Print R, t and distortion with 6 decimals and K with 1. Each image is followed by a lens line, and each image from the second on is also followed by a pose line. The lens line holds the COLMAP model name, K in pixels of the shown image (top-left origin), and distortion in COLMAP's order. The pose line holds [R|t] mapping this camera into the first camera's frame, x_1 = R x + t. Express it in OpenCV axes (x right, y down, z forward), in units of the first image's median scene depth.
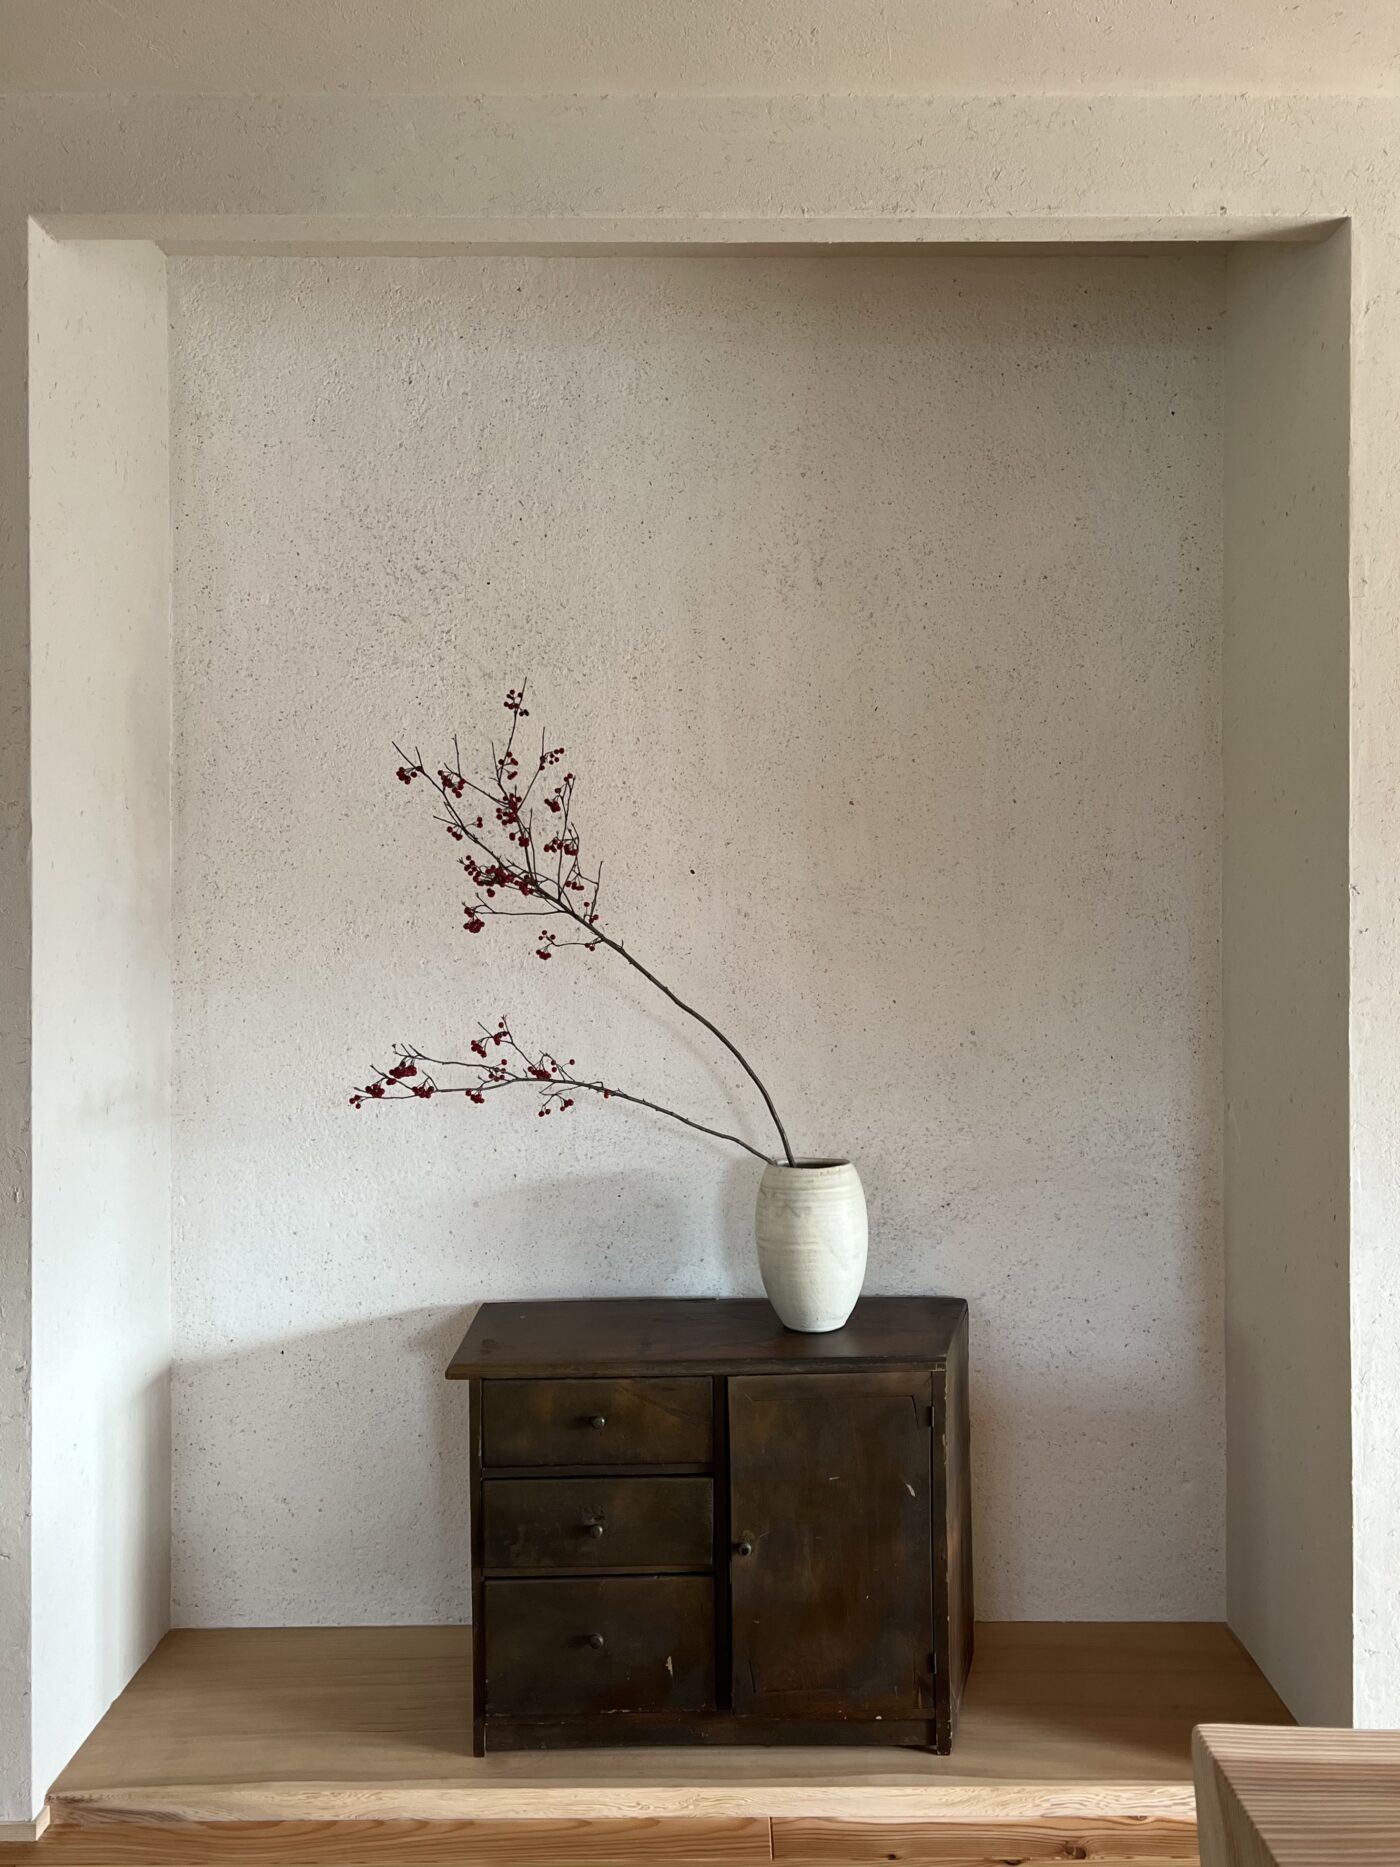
lens RADIAL K [[1480.4, 0, 704.0], [0, 1480.4, 903.6], [0, 0, 1]] dist [0.055231, -0.054428]
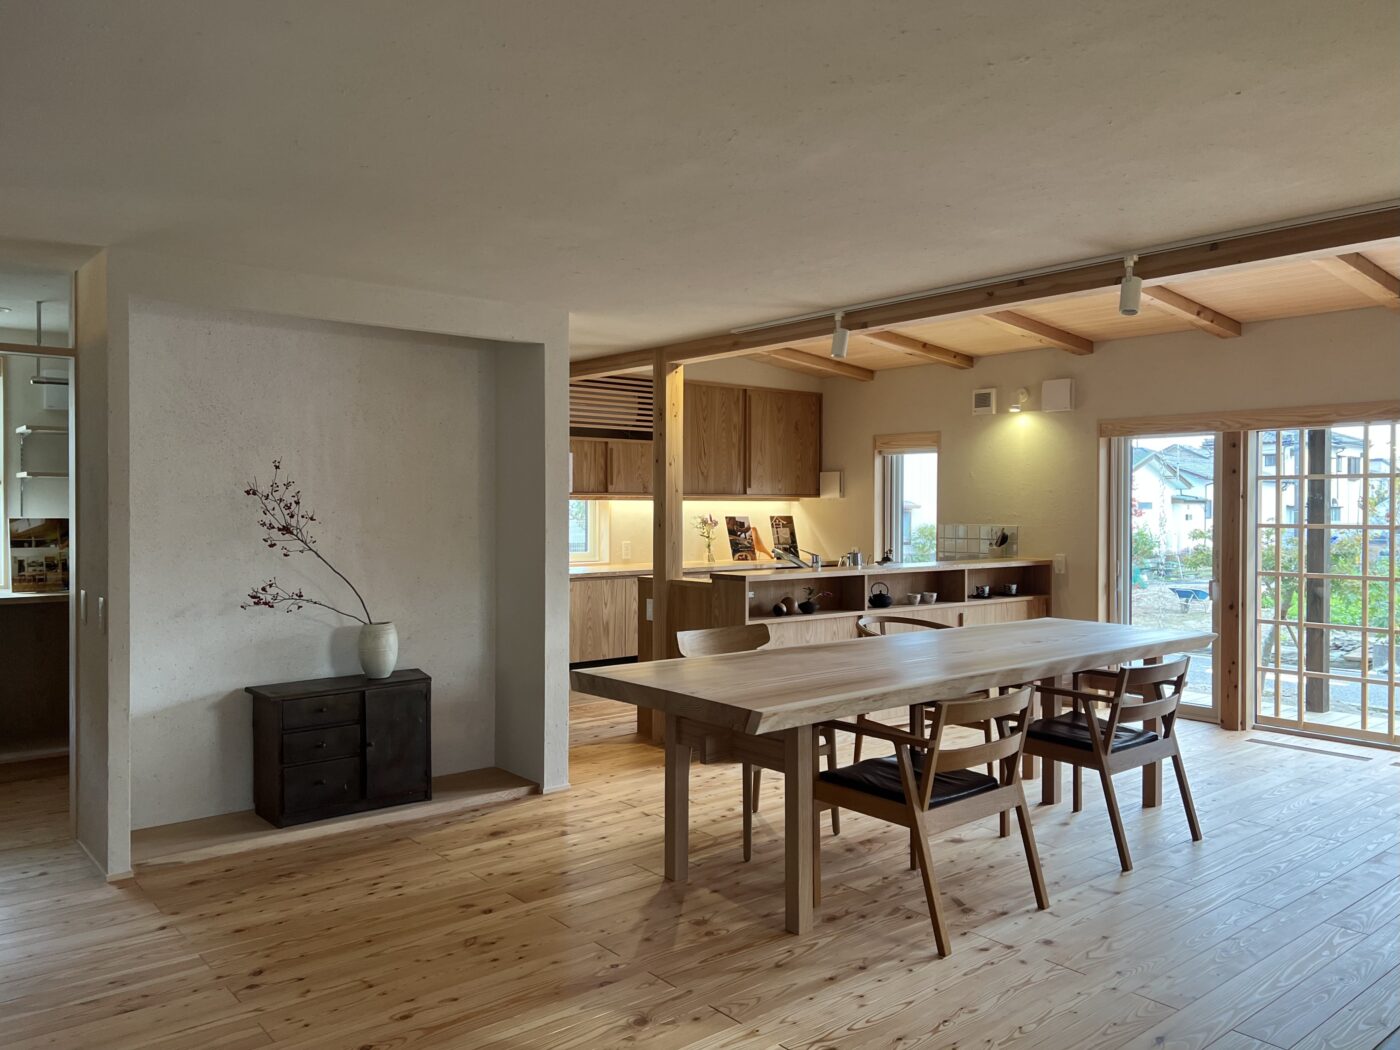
lens RADIAL K [[1053.2, 0, 700.0], [0, 1053.2, 525.0], [0, 0, 1]] dist [0.050421, -0.000579]
pose [[0.772121, -0.005636, 0.635450, -0.777134], [-0.006049, 0.999850, 0.016218, -0.059371], [-0.635447, -0.016366, 0.771971, -1.040026]]
